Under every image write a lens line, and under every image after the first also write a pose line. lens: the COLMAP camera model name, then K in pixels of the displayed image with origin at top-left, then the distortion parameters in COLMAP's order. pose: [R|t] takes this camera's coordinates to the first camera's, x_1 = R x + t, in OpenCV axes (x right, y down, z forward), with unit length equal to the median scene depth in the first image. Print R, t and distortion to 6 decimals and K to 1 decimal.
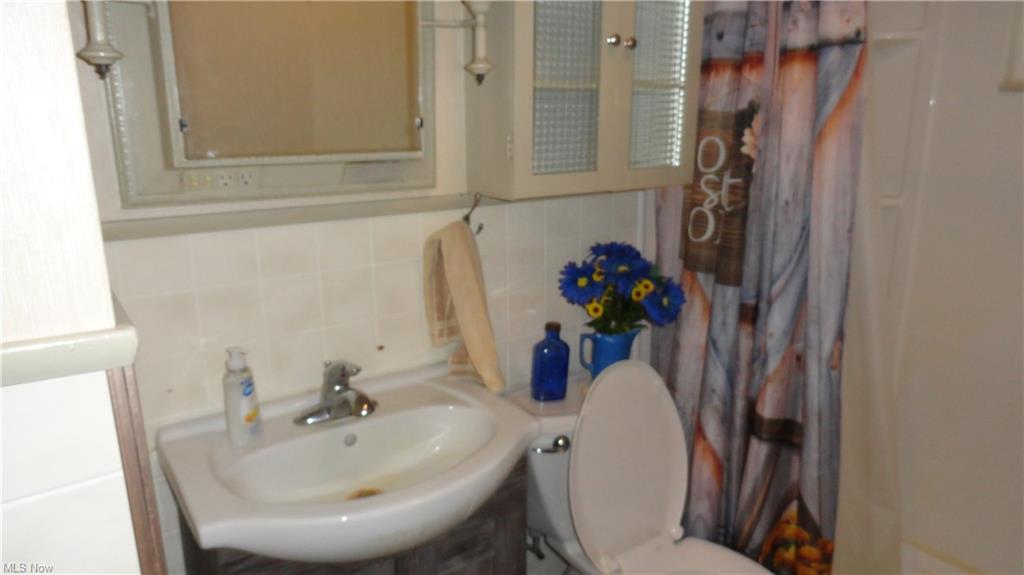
lens RADIAL K [[706.9, 0, 512.0], [0, 706.9, 287.5], [0, 0, 1]] dist [-0.001671, 0.007580]
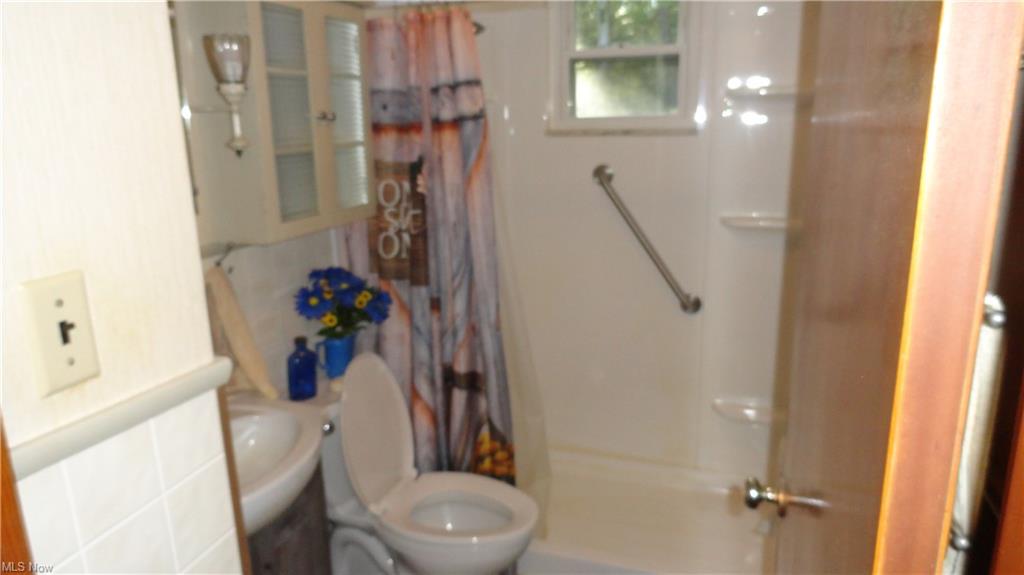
lens RADIAL K [[706.9, 0, 512.0], [0, 706.9, 287.5], [0, 0, 1]] dist [-0.001671, 0.007580]
pose [[0.815431, -0.152799, 0.558323, -0.321384], [0.161246, 0.986314, 0.034430, -0.018889], [-0.555942, 0.061952, 0.828909, -0.250368]]
